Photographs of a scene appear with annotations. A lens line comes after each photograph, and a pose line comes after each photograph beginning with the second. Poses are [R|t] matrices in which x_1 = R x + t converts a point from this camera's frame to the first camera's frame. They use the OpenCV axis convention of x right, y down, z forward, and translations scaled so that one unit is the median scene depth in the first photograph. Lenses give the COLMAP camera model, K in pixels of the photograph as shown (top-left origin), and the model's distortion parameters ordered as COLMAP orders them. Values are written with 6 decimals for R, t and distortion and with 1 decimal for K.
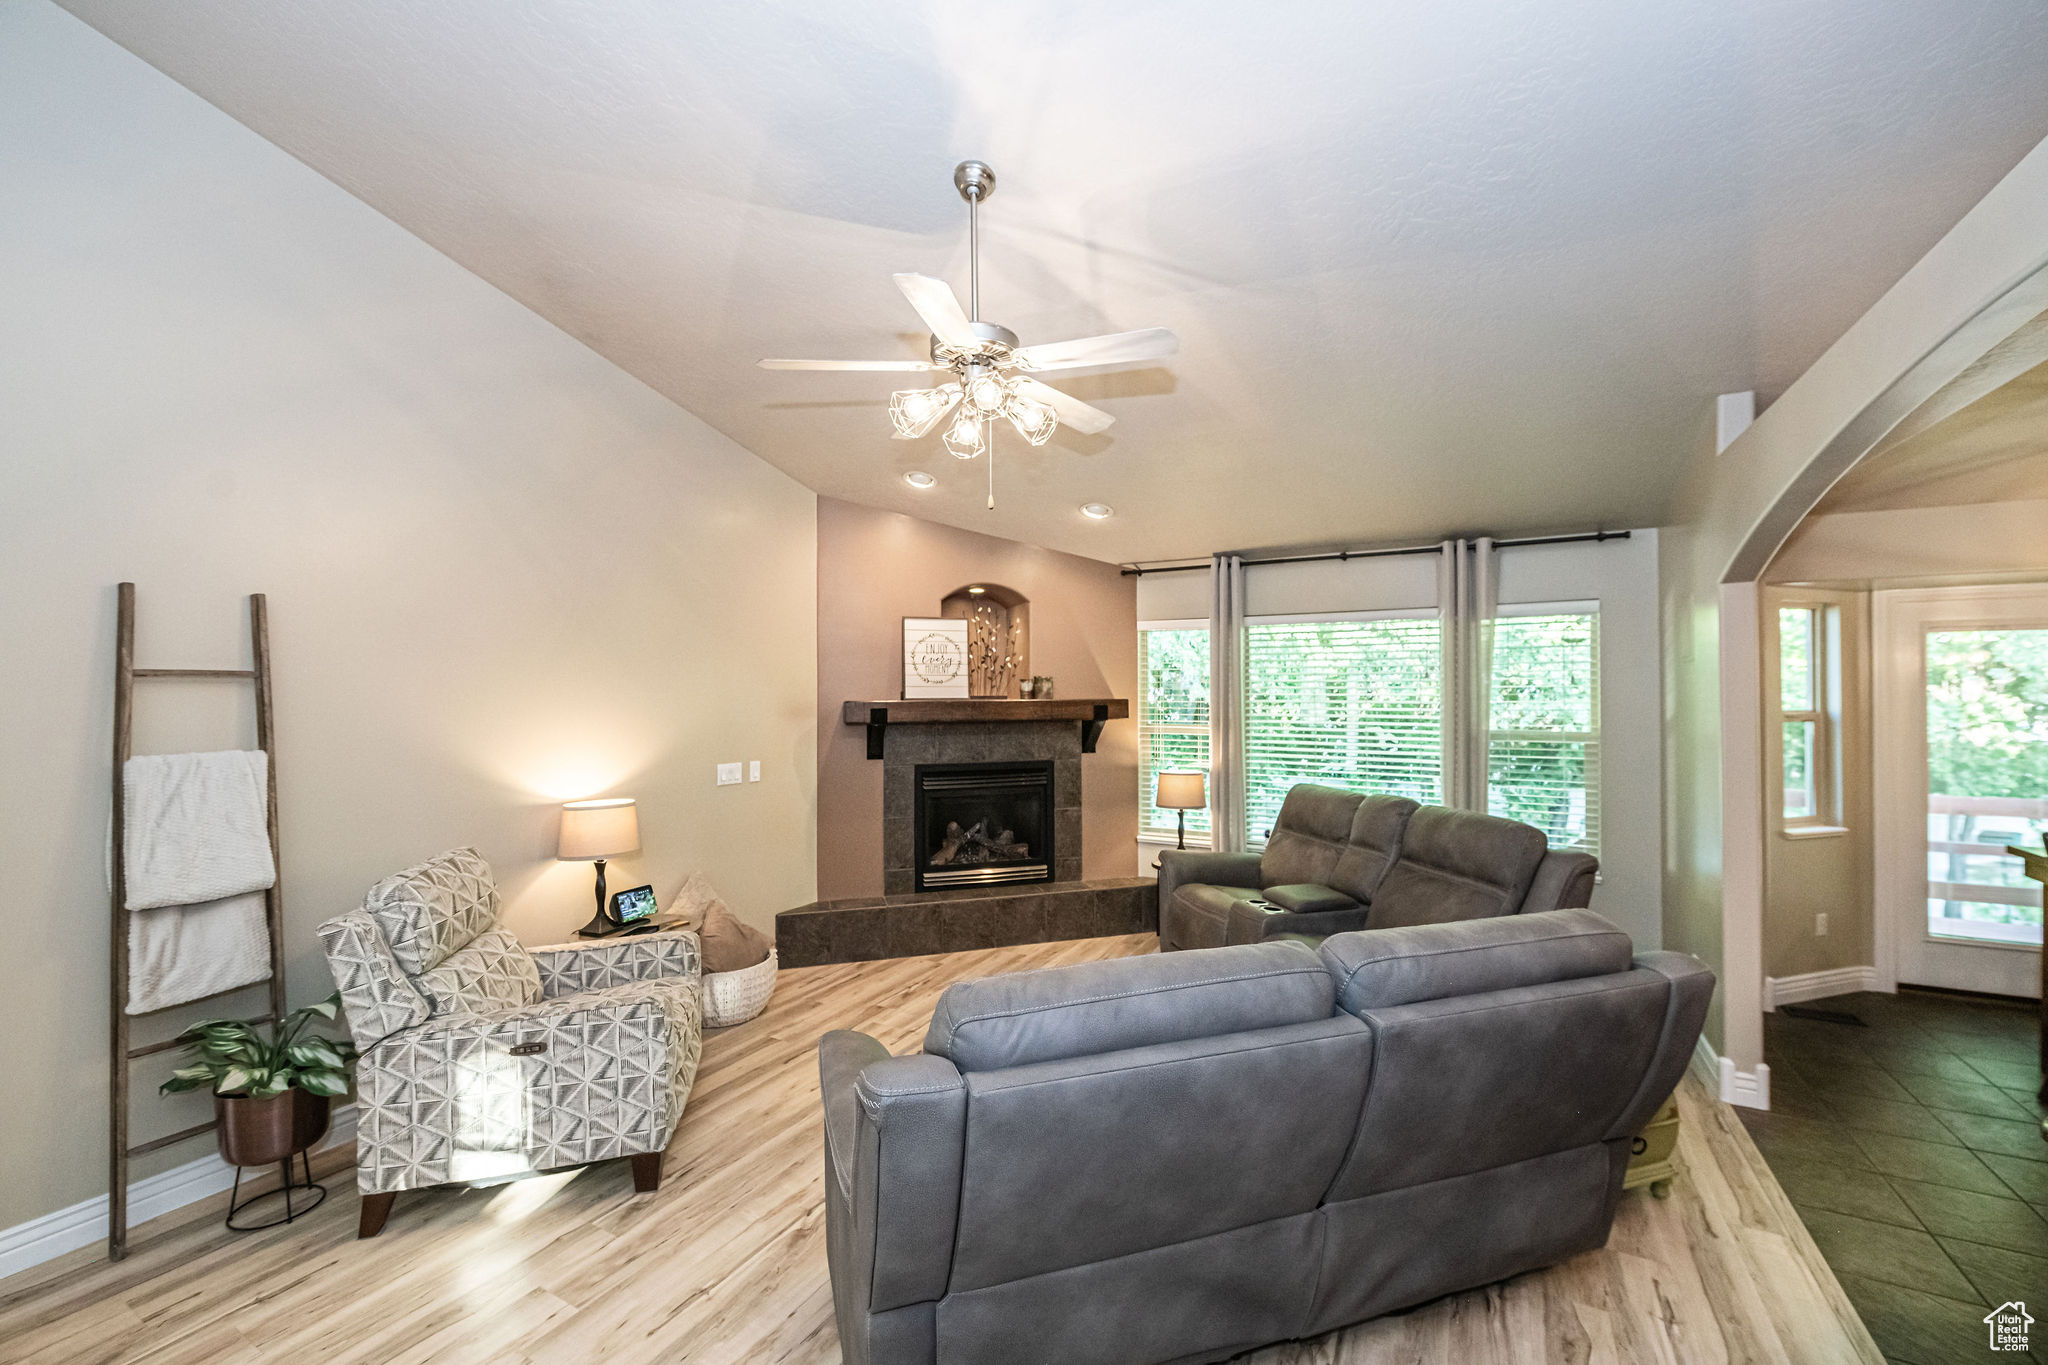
lens RADIAL K [[821.9, 0, 1024.8], [0, 821.9, 687.8], [0, 0, 1]] dist [0.002630, -0.000298]
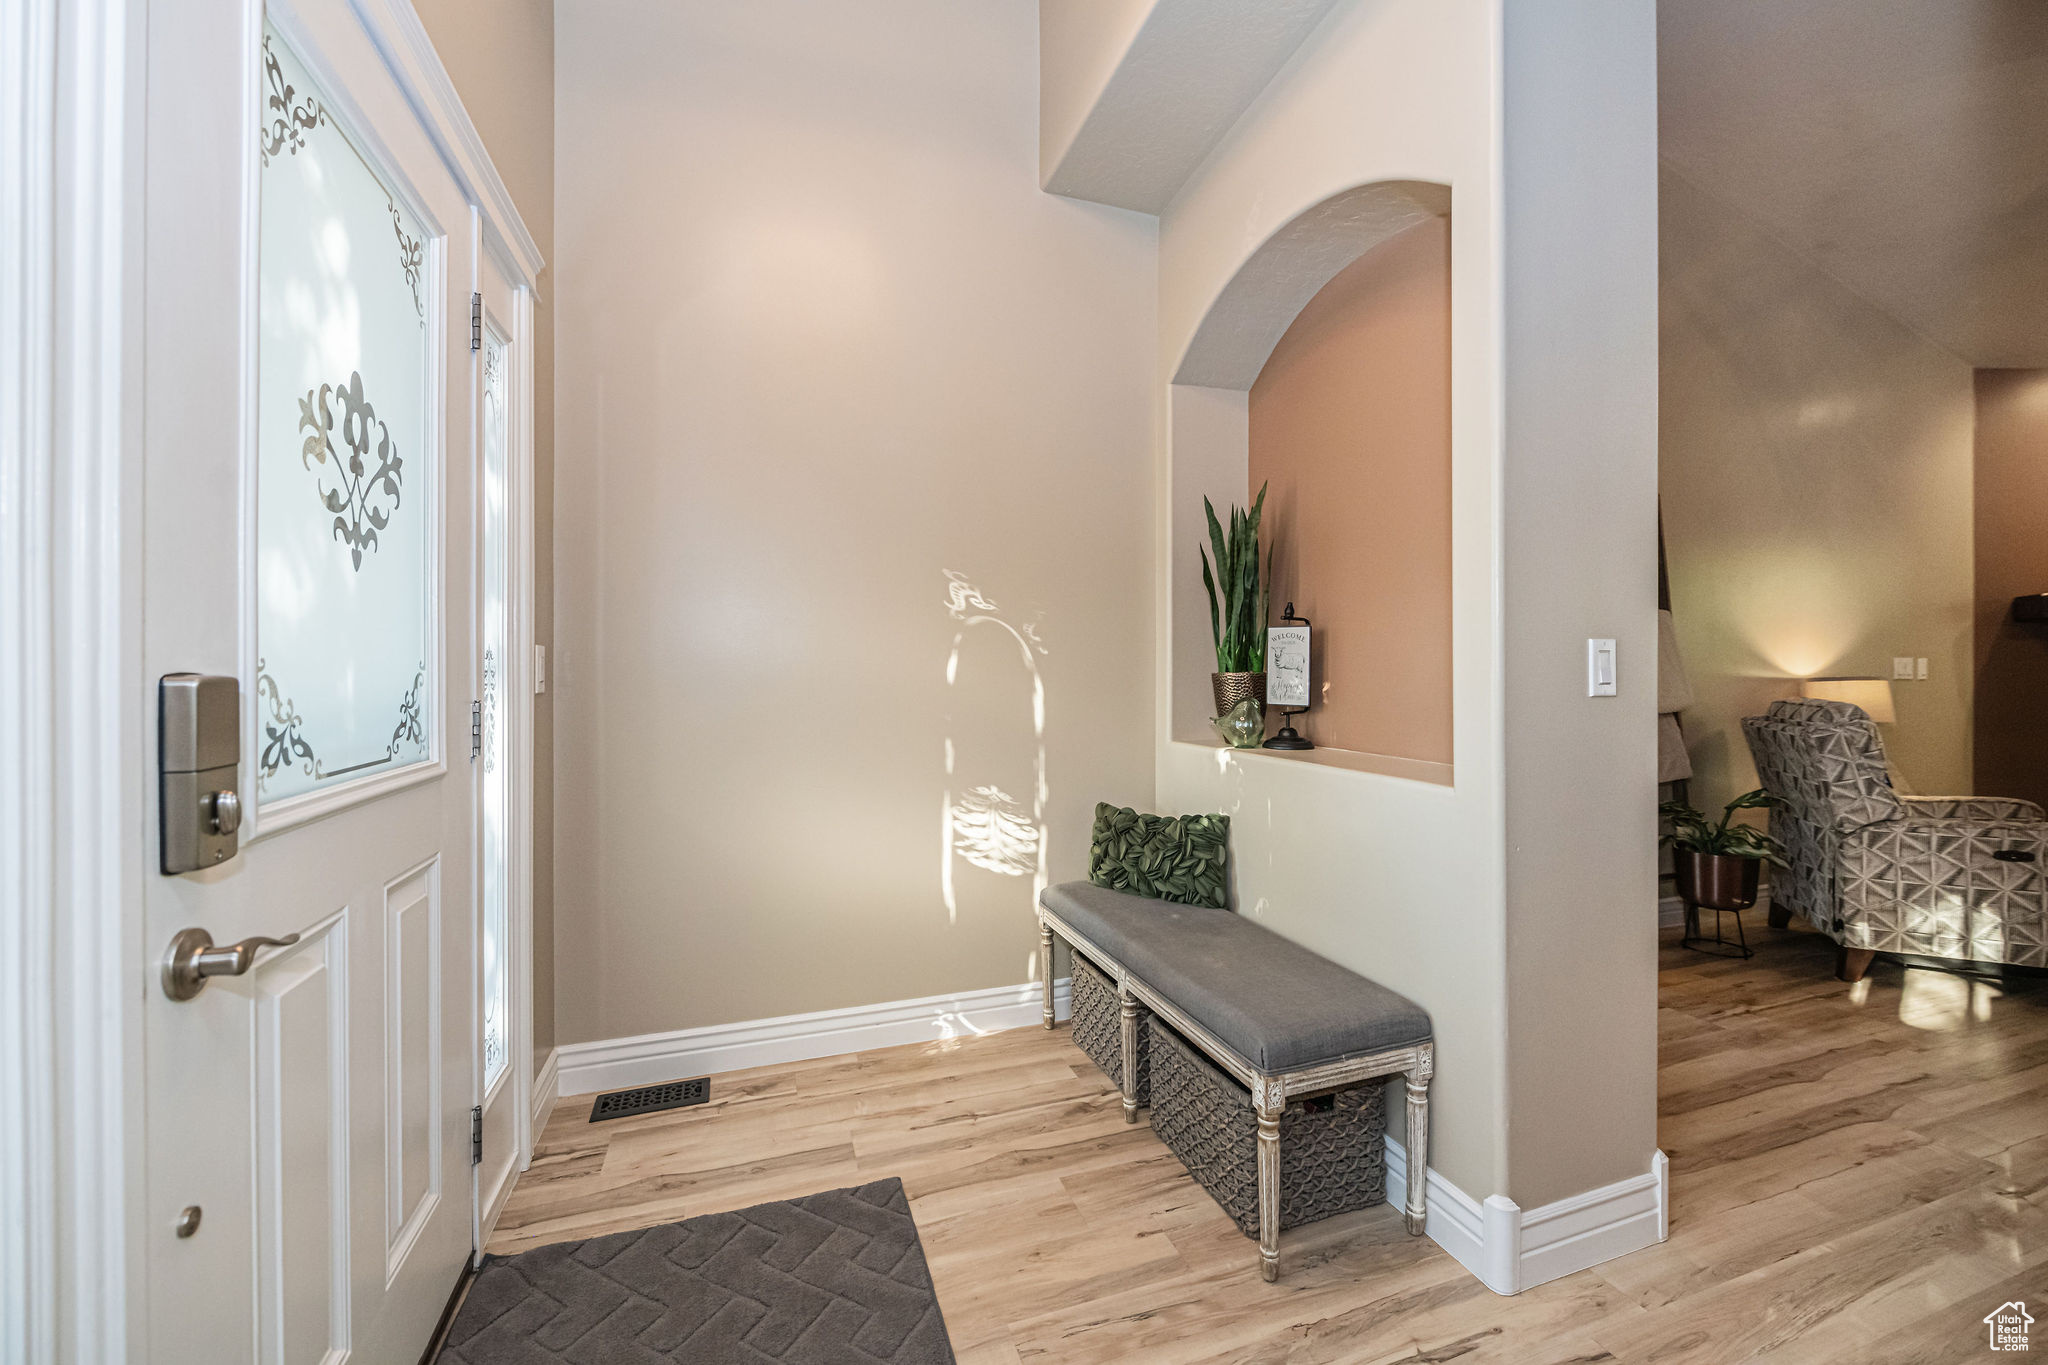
lens RADIAL K [[821.9, 0, 1022.4], [0, 821.9, 676.5], [0, 0, 1]] dist [0.002630, -0.000298]
pose [[0.762860, 0.003699, -0.646553, -0.949080], [0.003386, 0.999947, 0.009716, 0.186062], [0.646555, -0.009601, 0.762807, -0.763971]]
